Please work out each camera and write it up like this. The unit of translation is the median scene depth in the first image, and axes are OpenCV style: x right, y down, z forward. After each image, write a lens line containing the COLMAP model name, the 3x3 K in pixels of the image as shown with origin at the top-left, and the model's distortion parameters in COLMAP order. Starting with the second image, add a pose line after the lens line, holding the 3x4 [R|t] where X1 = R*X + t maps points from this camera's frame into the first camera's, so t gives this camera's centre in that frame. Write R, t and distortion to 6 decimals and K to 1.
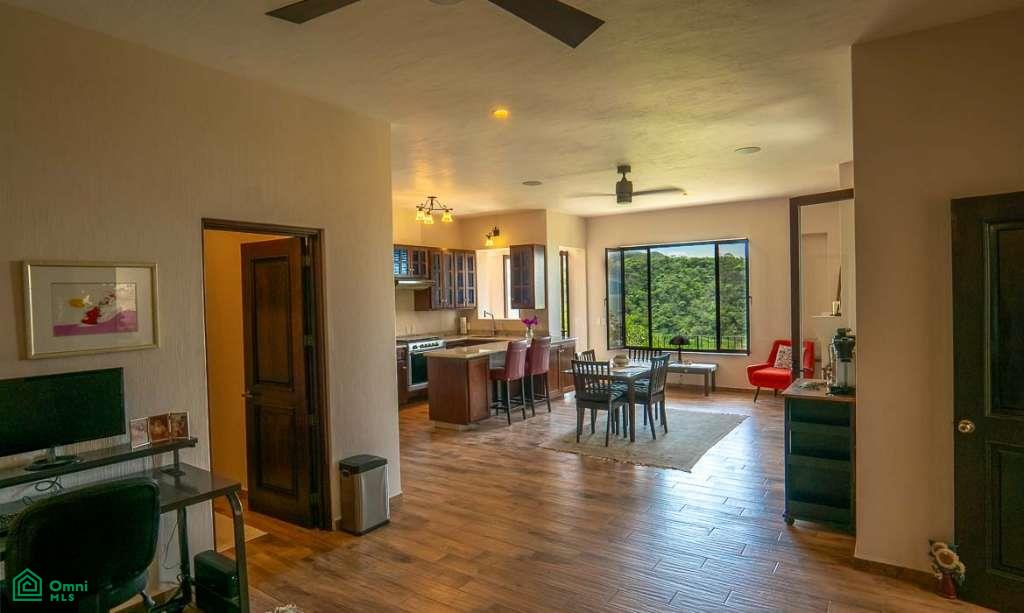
lens RADIAL K [[618.0, 0, 510.8], [0, 618.0, 307.4], [0, 0, 1]] dist [-0.000343, -0.000003]
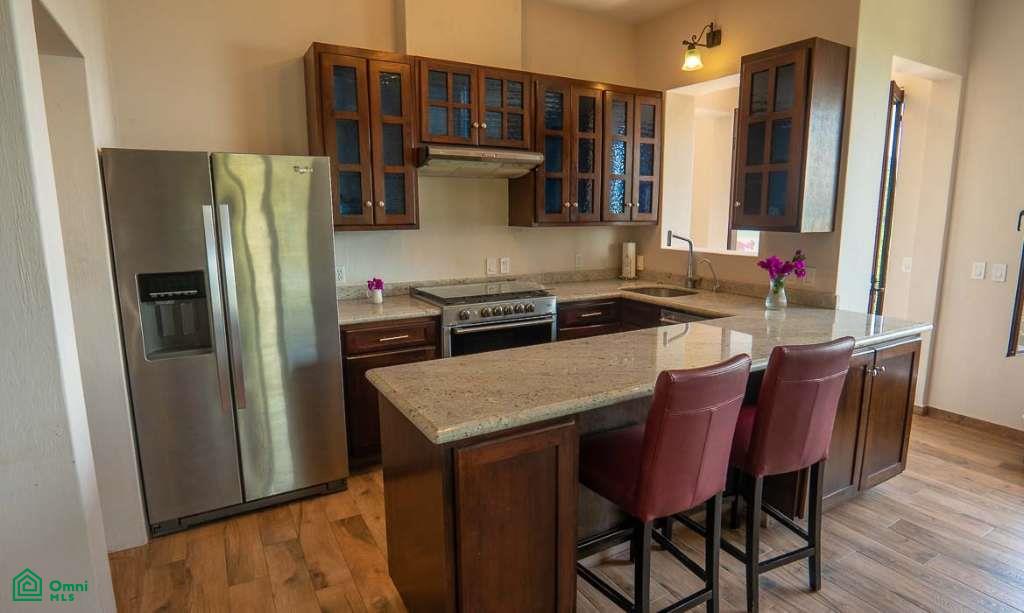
lens RADIAL K [[556.6, 0, 520.0], [0, 556.6, 303.5], [0, 0, 1]] dist [-0.025978, -0.000690]
pose [[0.907164, 0.089740, -0.411096, 0.025691], [-0.029229, 0.988072, 0.151192, 0.000106], [0.419761, -0.125140, 0.898967, 0.605073]]
